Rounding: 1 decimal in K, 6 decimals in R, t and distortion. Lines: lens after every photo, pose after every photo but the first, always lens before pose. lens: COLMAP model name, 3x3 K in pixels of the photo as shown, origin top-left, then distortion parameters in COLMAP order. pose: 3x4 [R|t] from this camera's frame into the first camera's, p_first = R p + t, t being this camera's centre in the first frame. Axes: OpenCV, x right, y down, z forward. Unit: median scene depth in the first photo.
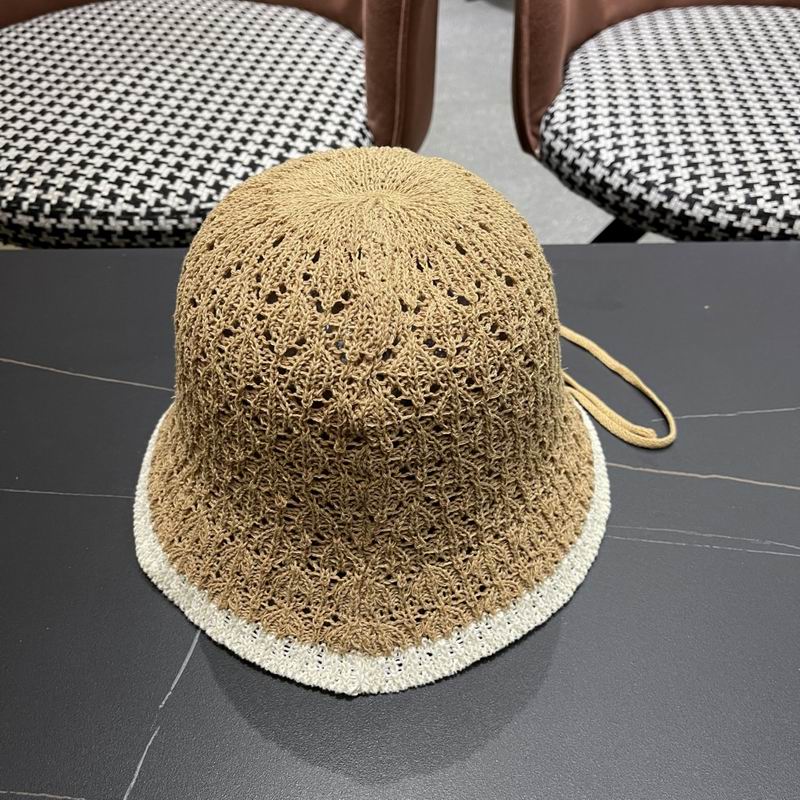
lens RADIAL K [[844.8, 0, 398.7], [0, 844.8, 409.8], [0, 0, 1]] dist [0.025127, -0.028800]
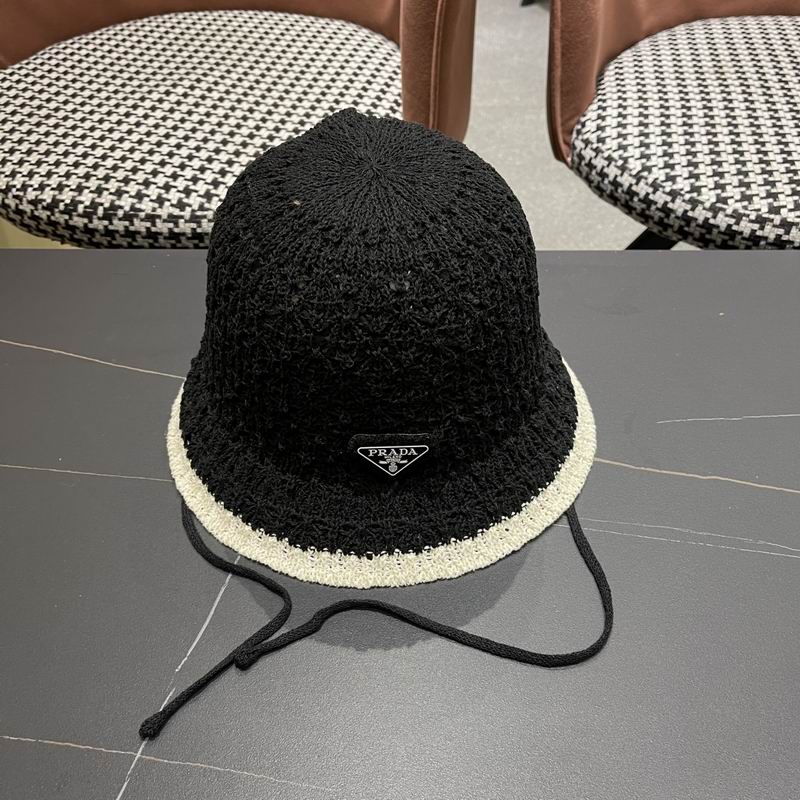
lens RADIAL K [[843.9, 0, 396.2], [0, 843.9, 400.6], [0, 0, 1]] dist [0.007042, 0.018298]
pose [[0.997442, 0.024887, -0.067006, 0.034917], [-0.025553, 0.999632, -0.009110, 0.002569], [0.066755, 0.010799, 0.997711, -0.038306]]
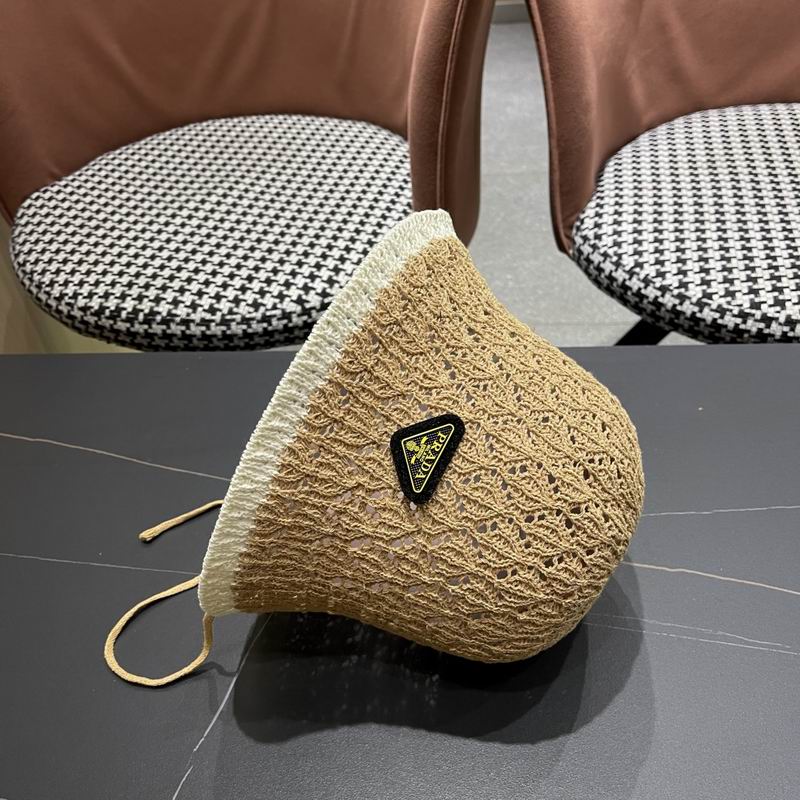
lens RADIAL K [[846.4, 0, 396.6], [0, 846.4, 403.2], [0, 0, 1]] dist [0.014473, 0.005292]
pose [[0.991836, 0.006697, -0.127342, 0.092022], [-0.013583, 0.998487, -0.053285, -0.053573], [0.126792, 0.054579, 0.990427, -0.127432]]
